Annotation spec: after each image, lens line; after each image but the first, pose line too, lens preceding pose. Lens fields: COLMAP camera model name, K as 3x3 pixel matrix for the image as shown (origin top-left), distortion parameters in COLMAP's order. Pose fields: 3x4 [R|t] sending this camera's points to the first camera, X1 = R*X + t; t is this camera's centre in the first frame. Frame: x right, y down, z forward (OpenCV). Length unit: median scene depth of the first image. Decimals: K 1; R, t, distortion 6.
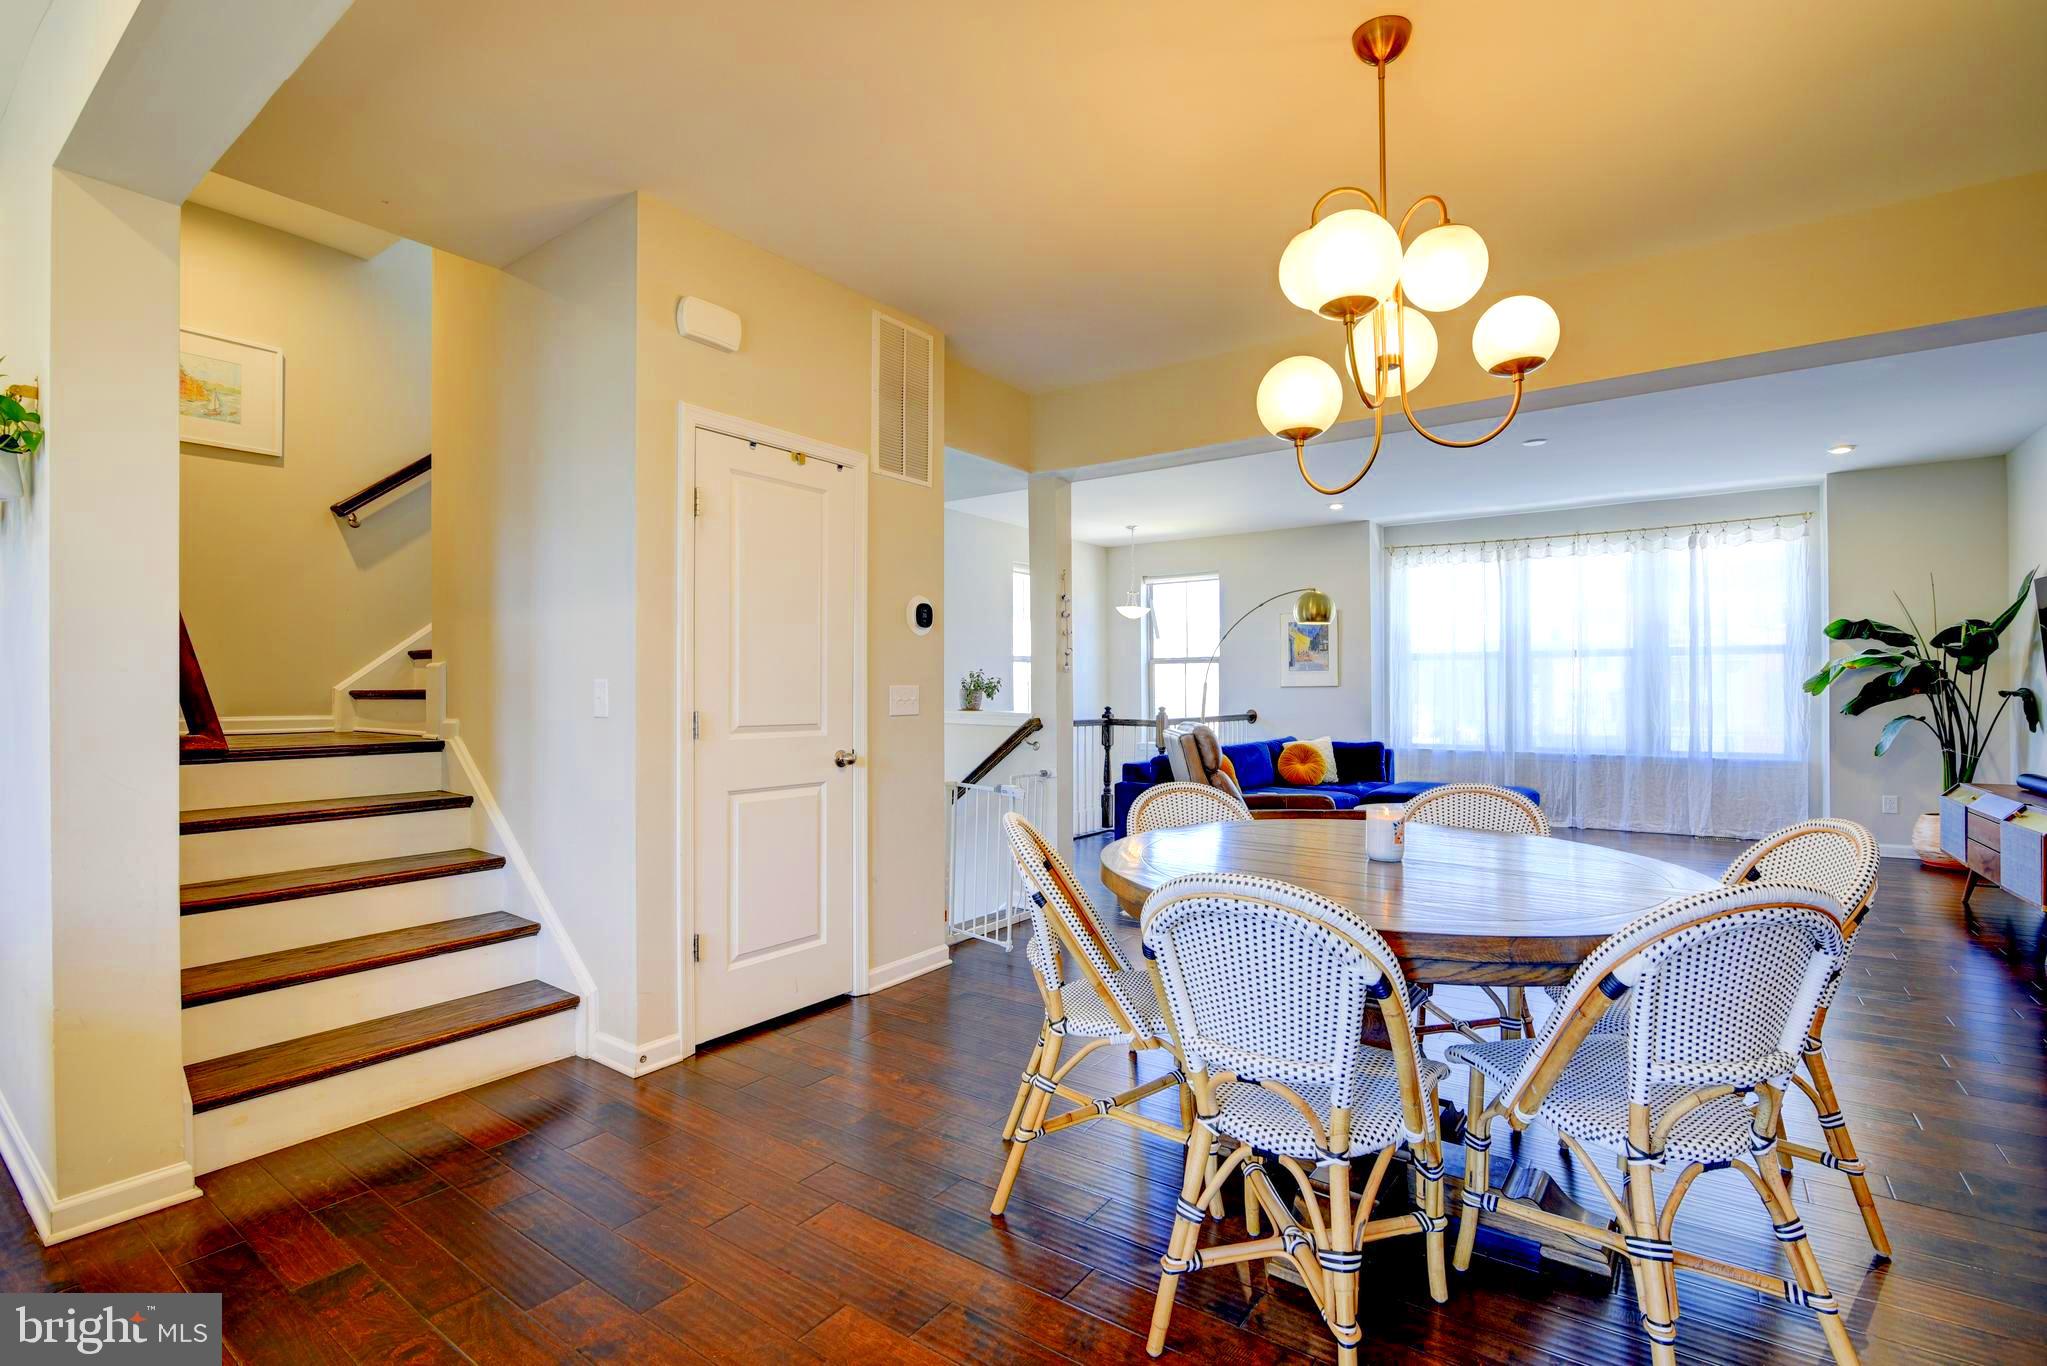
lens RADIAL K [[956.6, 0, 1022.3], [0, 956.6, 691.4], [0, 0, 1]] dist [-0.018406, 0.000908]
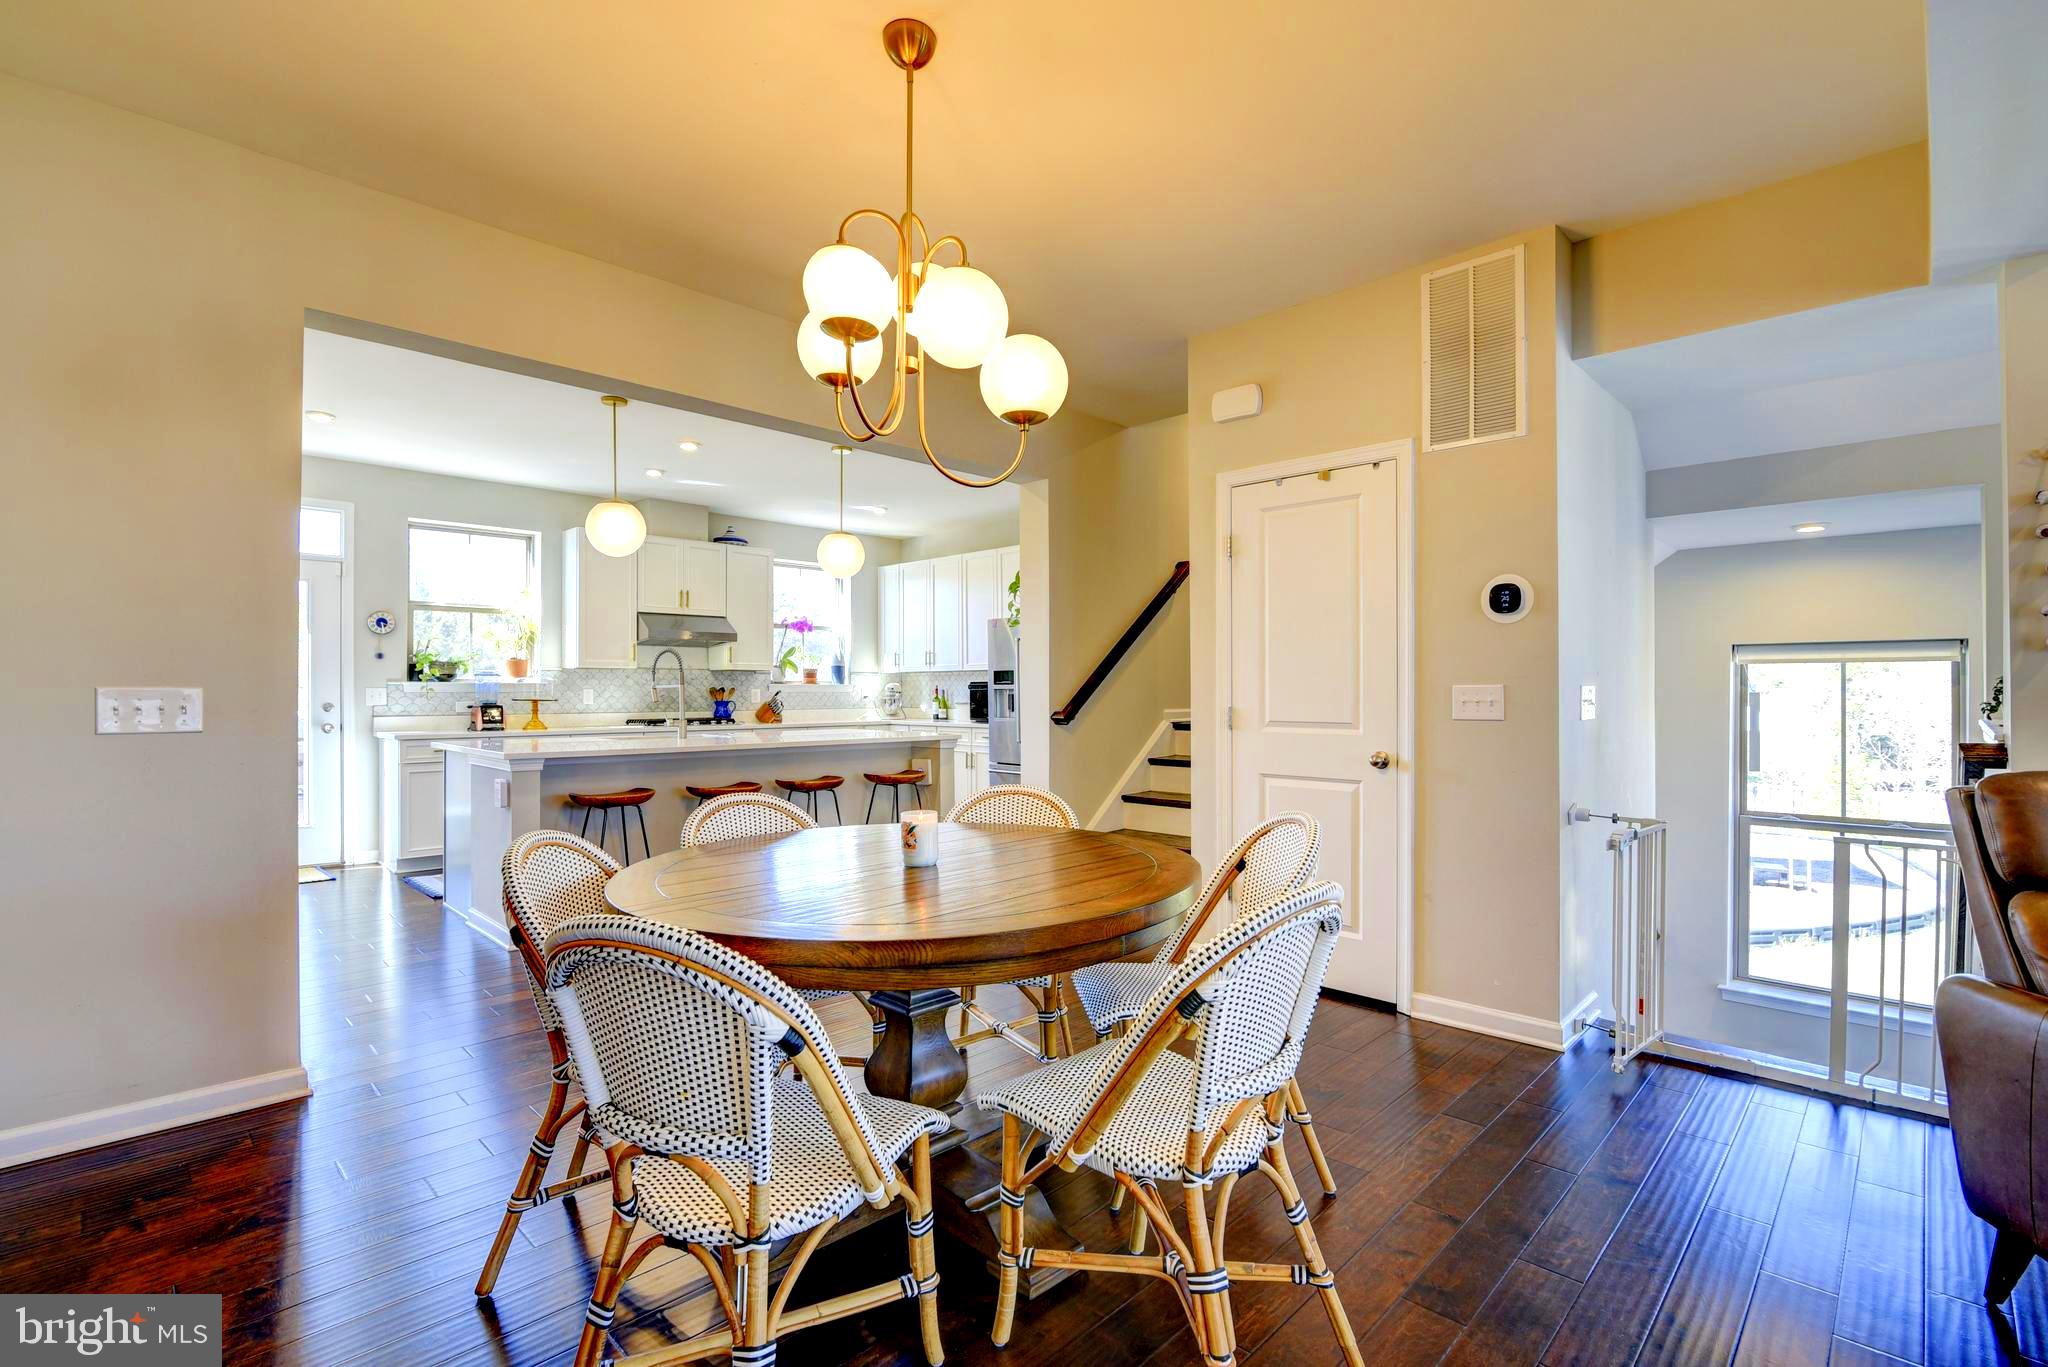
lens RADIAL K [[926.7, 0, 1024.5], [0, 926.7, 697.2], [0, 0, 1]] dist [-0.018871, 0.001665]
pose [[-0.146396, 0.005430, -0.989211, 0.797738], [0.002668, 0.999983, 0.005094, -0.000213], [0.989222, -0.001894, -0.146408, 0.769891]]
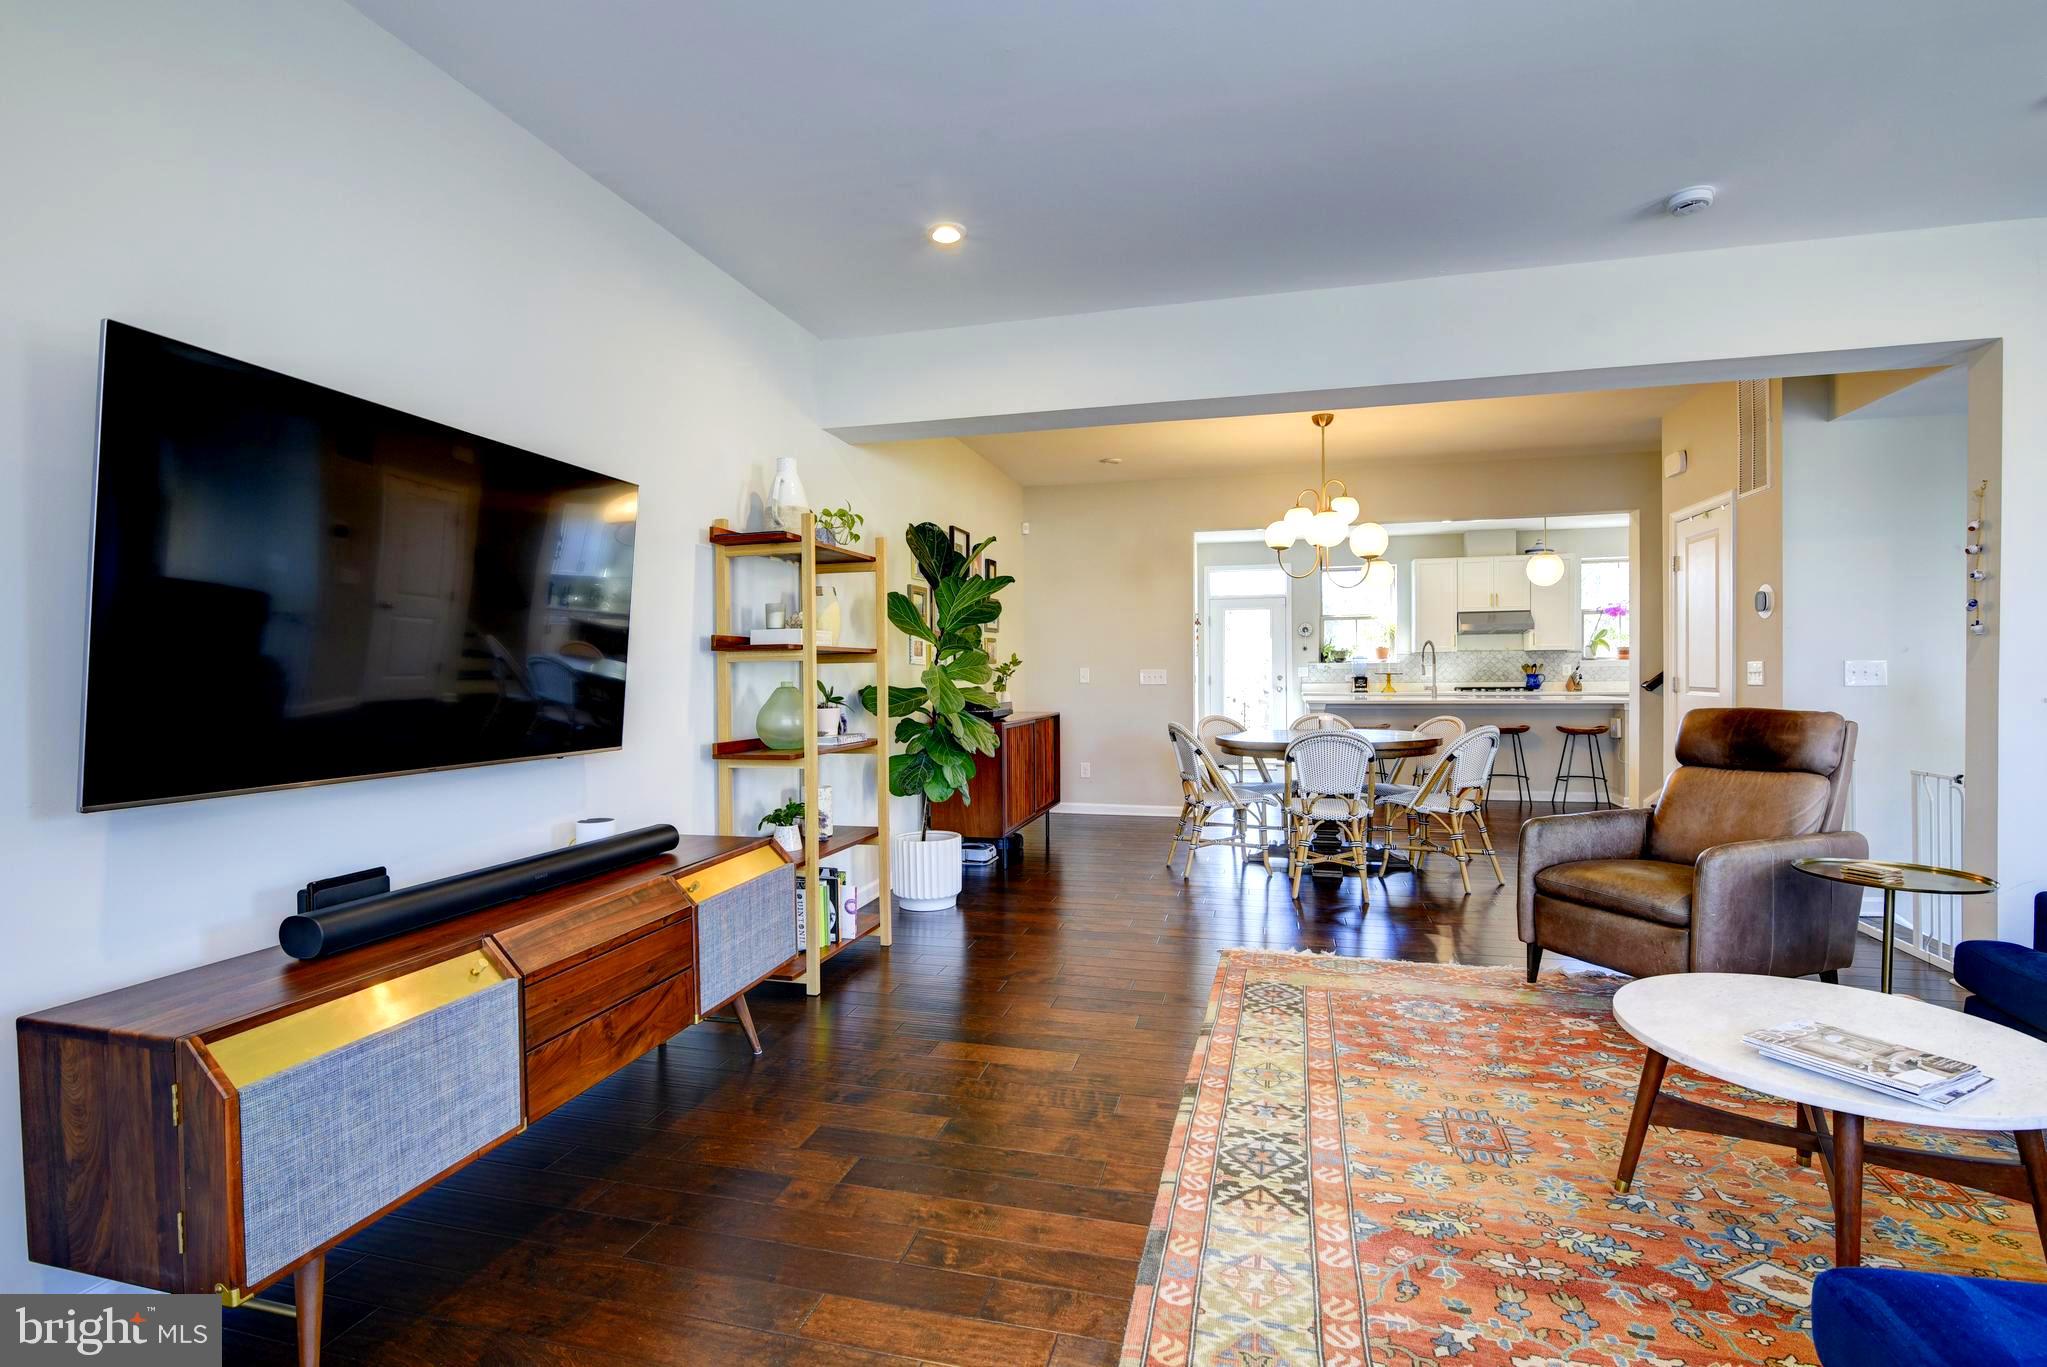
lens RADIAL K [[956.6, 0, 1022.3], [0, 956.6, 691.9], [0, 0, 1]] dist [-0.018406, 0.000908]
pose [[-0.932328, 0.016688, -0.361230, 1.266064], [0.010428, 0.999760, 0.019272, -0.000121], [0.361464, 0.014201, -0.932278, 1.907998]]
